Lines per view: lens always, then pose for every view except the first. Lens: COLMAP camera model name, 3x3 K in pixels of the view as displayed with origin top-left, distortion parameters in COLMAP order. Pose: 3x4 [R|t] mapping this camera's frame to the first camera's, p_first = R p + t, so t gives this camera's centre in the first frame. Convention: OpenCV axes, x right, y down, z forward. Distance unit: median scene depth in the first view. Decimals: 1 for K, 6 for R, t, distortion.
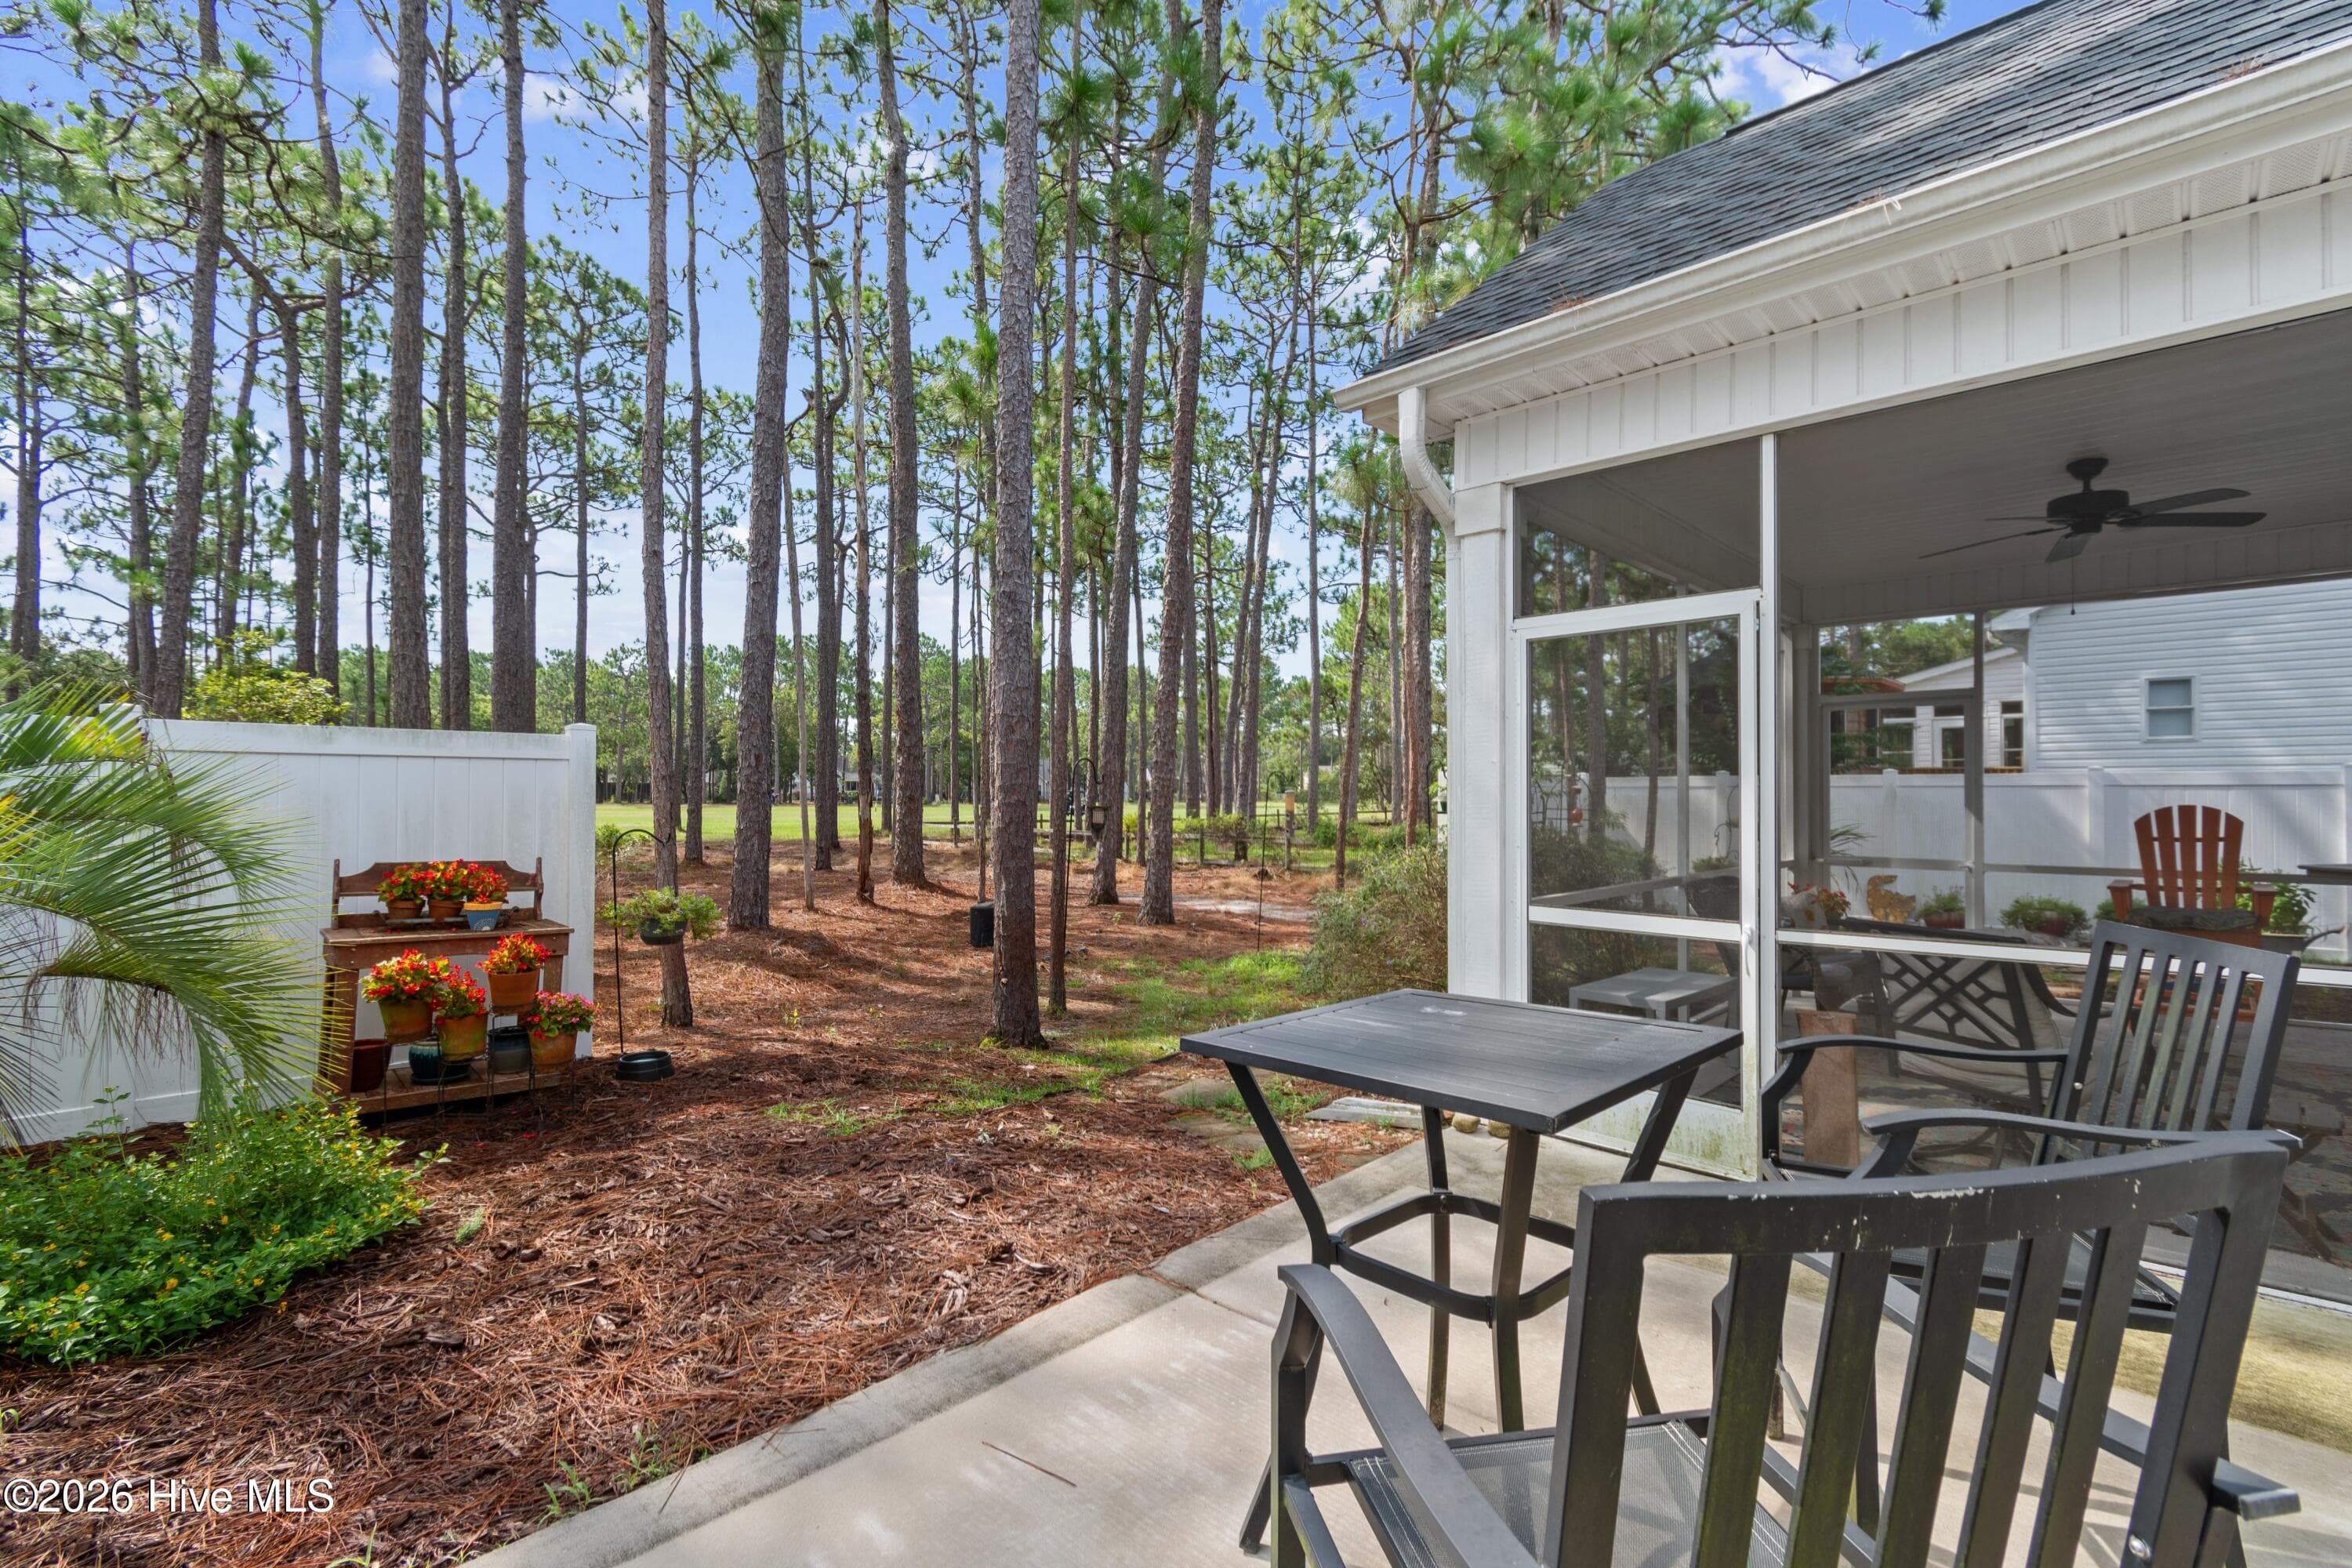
lens RADIAL K [[1028.5, 0, 1171.4], [0, 1028.5, 785.4], [0, 0, 1]] dist [0.004712, -0.002301]
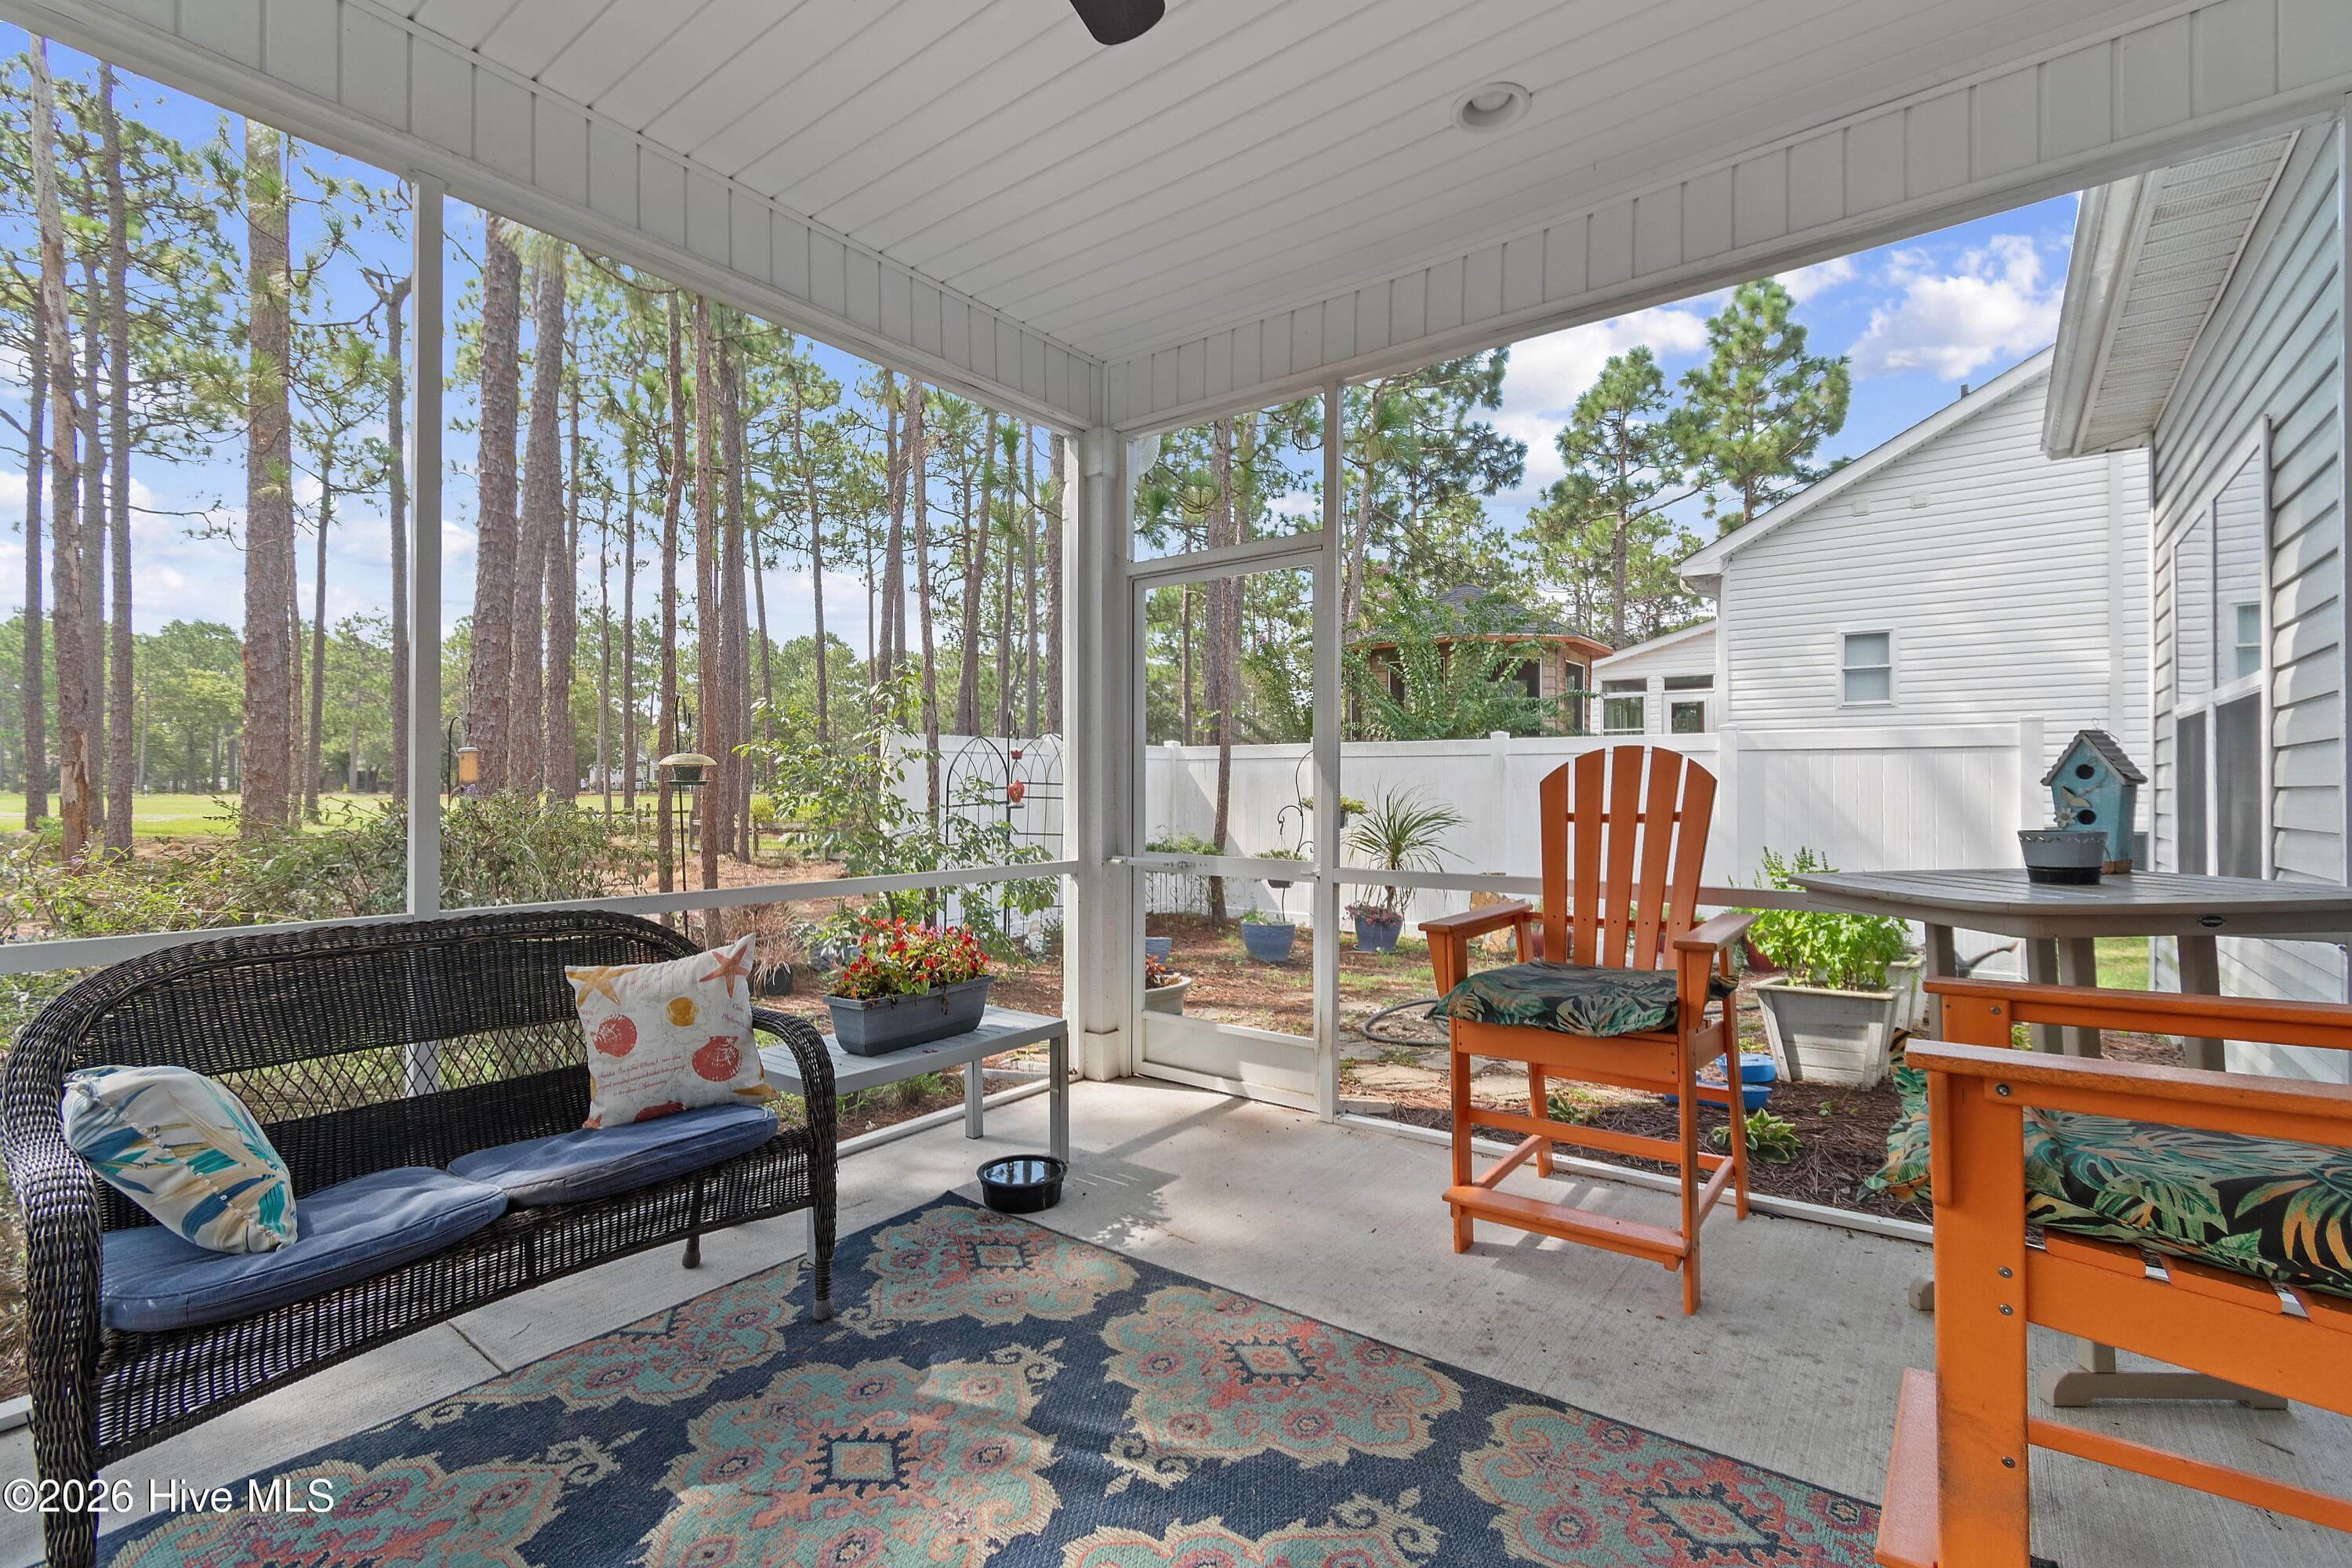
lens RADIAL K [[1028.5, 0, 1172.6], [0, 1028.5, 787.9], [0, 0, 1]] dist [0.004712, -0.002301]
pose [[0.992207, 0.002888, 0.124571, 0.760331], [-0.003993, 0.999955, 0.008626, 0.038028], [-0.124540, -0.009056, 0.992173, 0.608007]]
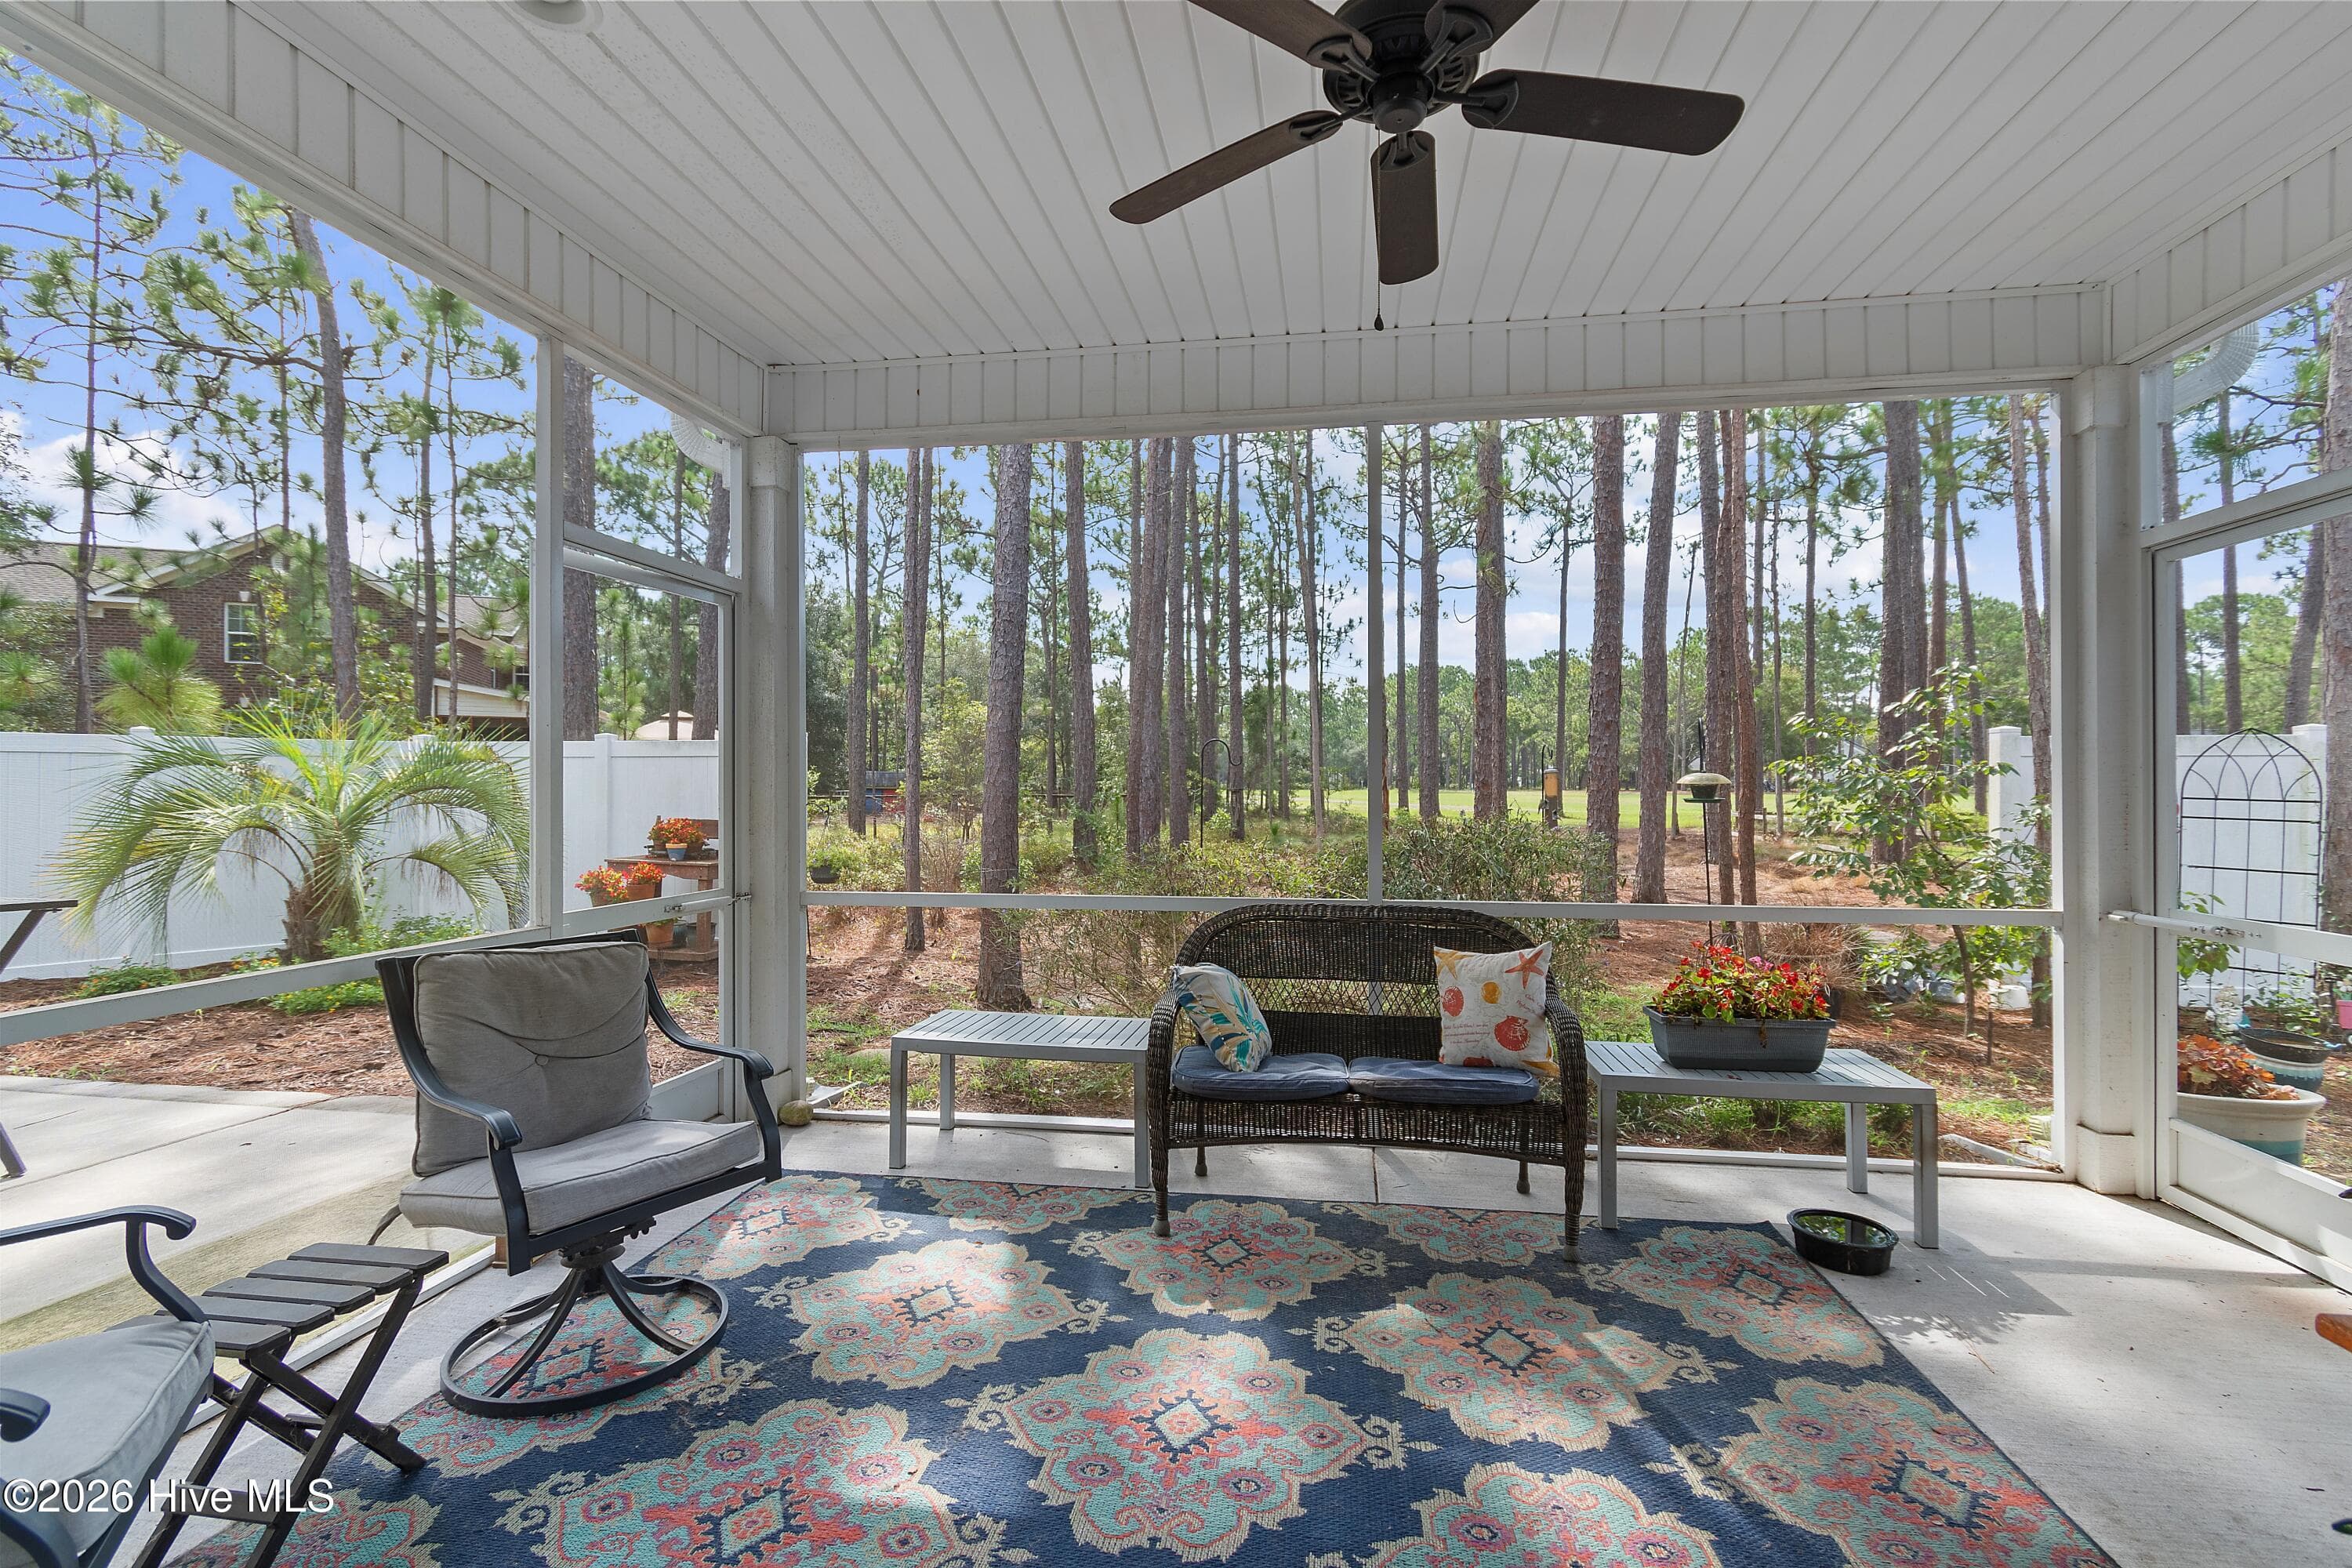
lens RADIAL K [[1028.5, 0, 1175.4], [0, 1028.5, 782.5], [0, 0, 1]] dist [0.004712, -0.002301]
pose [[0.583908, -0.003102, -0.811814, 0.966561], [0.010669, 0.999936, 0.003852, 0.015158], [0.811750, -0.010910, 0.583903, 0.581005]]
